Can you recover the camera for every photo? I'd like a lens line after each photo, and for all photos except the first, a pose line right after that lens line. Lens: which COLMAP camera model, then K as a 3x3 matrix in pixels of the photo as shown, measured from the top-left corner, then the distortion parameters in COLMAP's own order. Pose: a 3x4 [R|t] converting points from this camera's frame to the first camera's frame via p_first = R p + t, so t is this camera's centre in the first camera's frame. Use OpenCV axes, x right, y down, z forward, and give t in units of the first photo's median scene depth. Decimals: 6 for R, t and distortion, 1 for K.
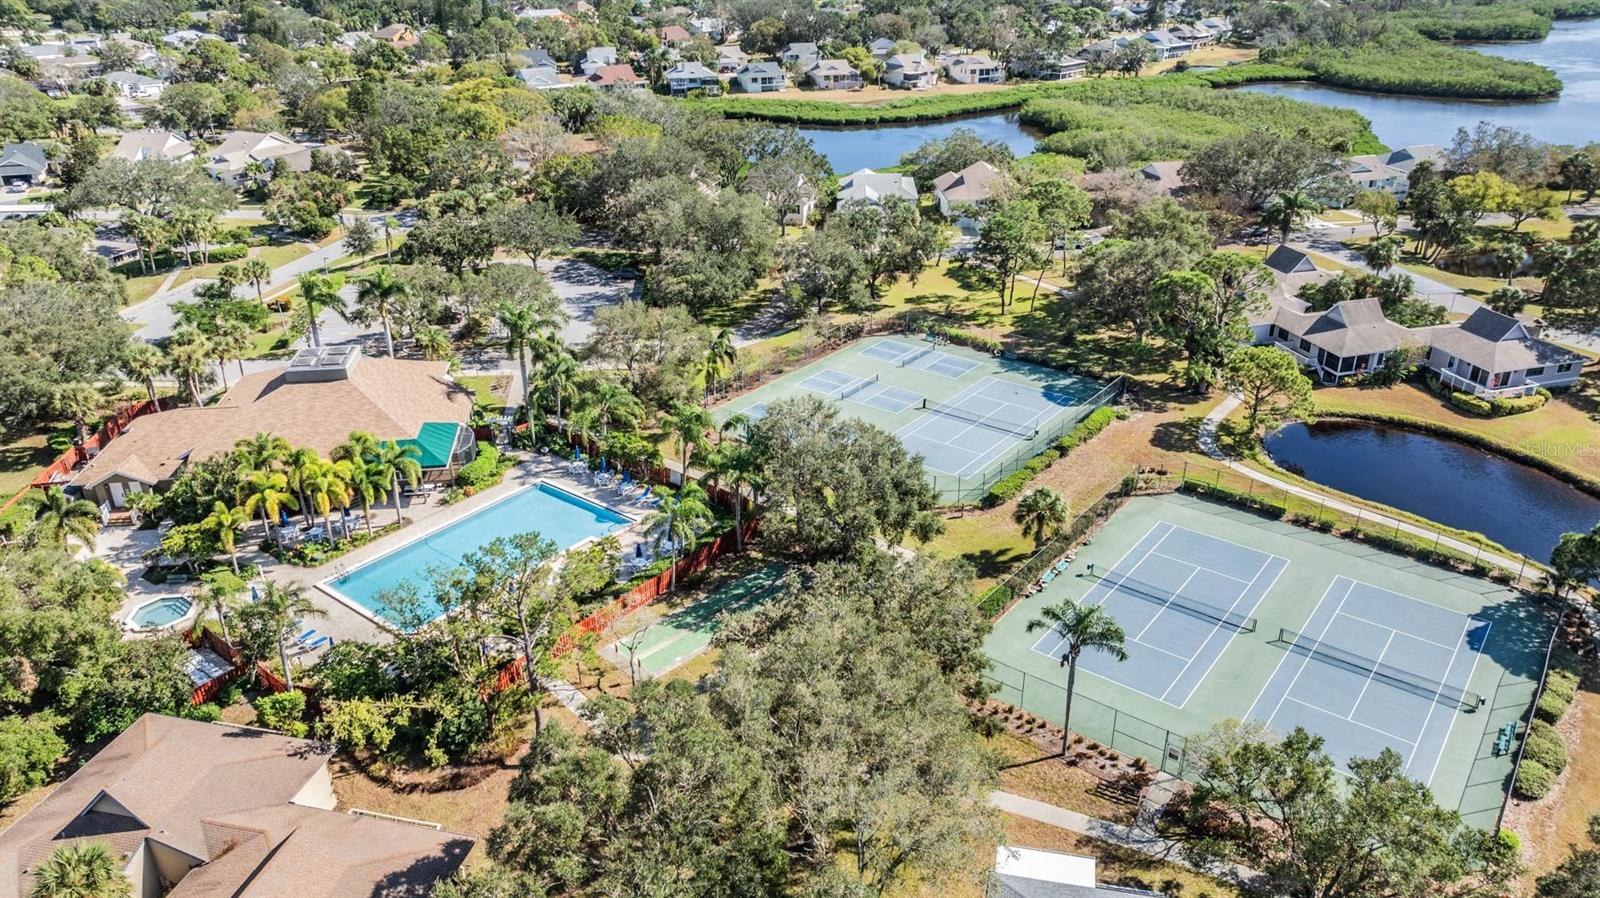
lens RADIAL K [[1124.8, 0, 800.0], [0, 1124.8, 449.0], [0, 0, 1]] dist [-0.044500, 0.052150]
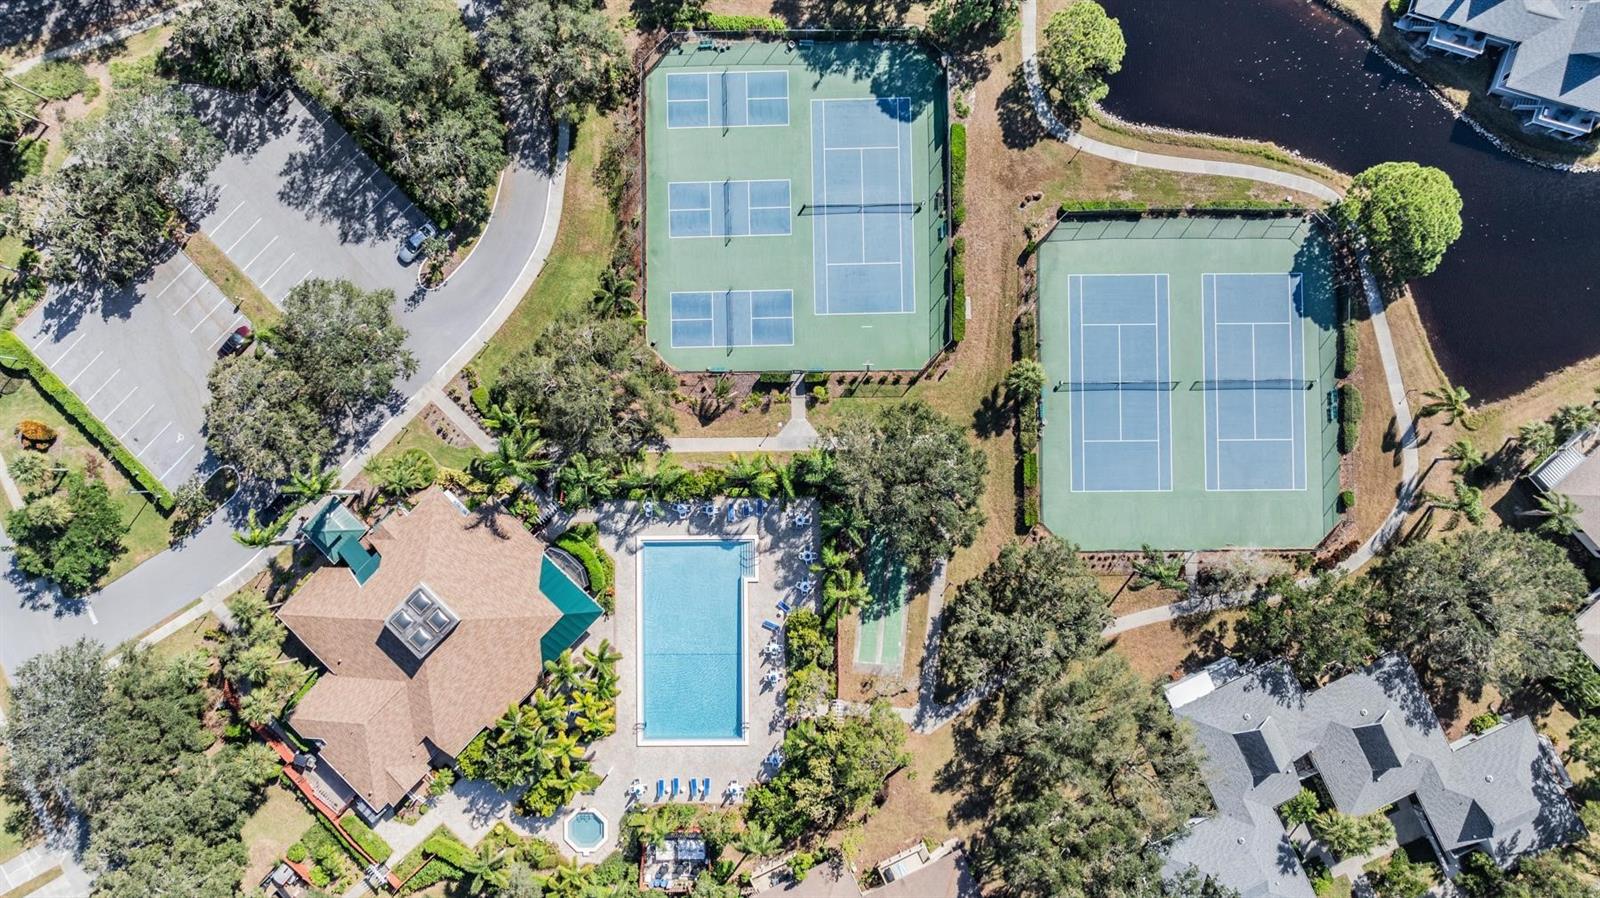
lens RADIAL K [[1116.4, 0, 800.0], [0, 1116.4, 449.0], [0, 0, 1]] dist [-0.016471, -0.003153]
pose [[0.782597, -0.622495, 0.006565, -0.037634], [0.277889, 0.358758, 0.891106, -0.831337], [-0.557064, -0.695552, 0.453748, 0.352896]]
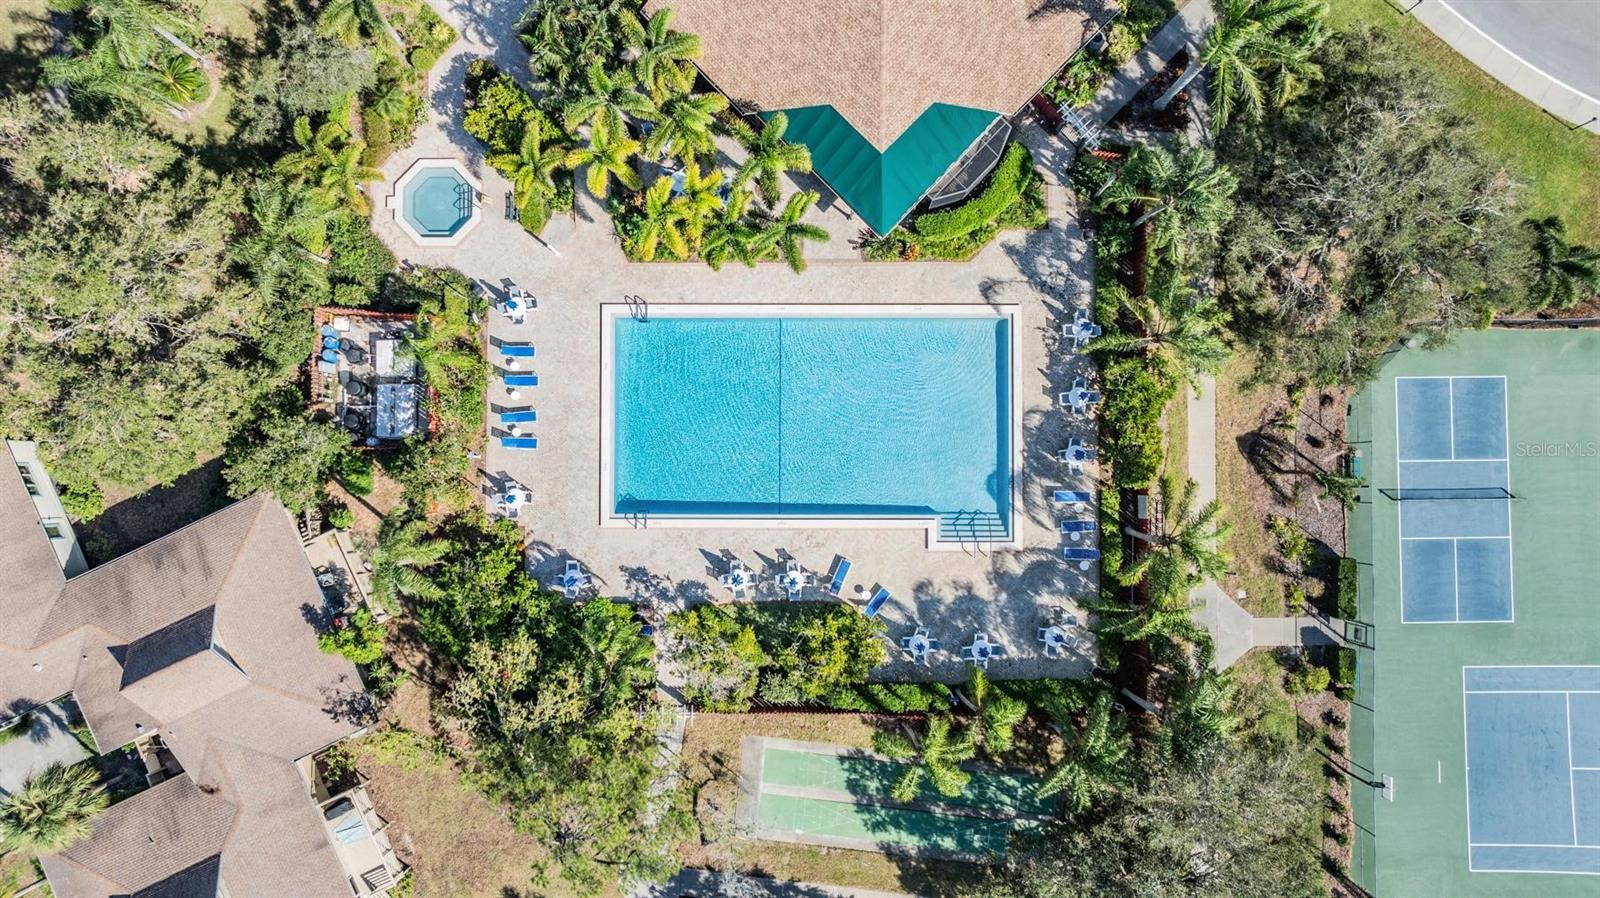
lens RADIAL K [[1116.4, 0, 800.0], [0, 1116.4, 449.0], [0, 0, 1]] dist [-0.016471, -0.003153]
pose [[0.615268, 0.787876, -0.026395, -0.186312], [-0.335242, 0.291807, 0.895802, -0.363071], [0.713483, -0.542309, 0.443669, 0.502680]]
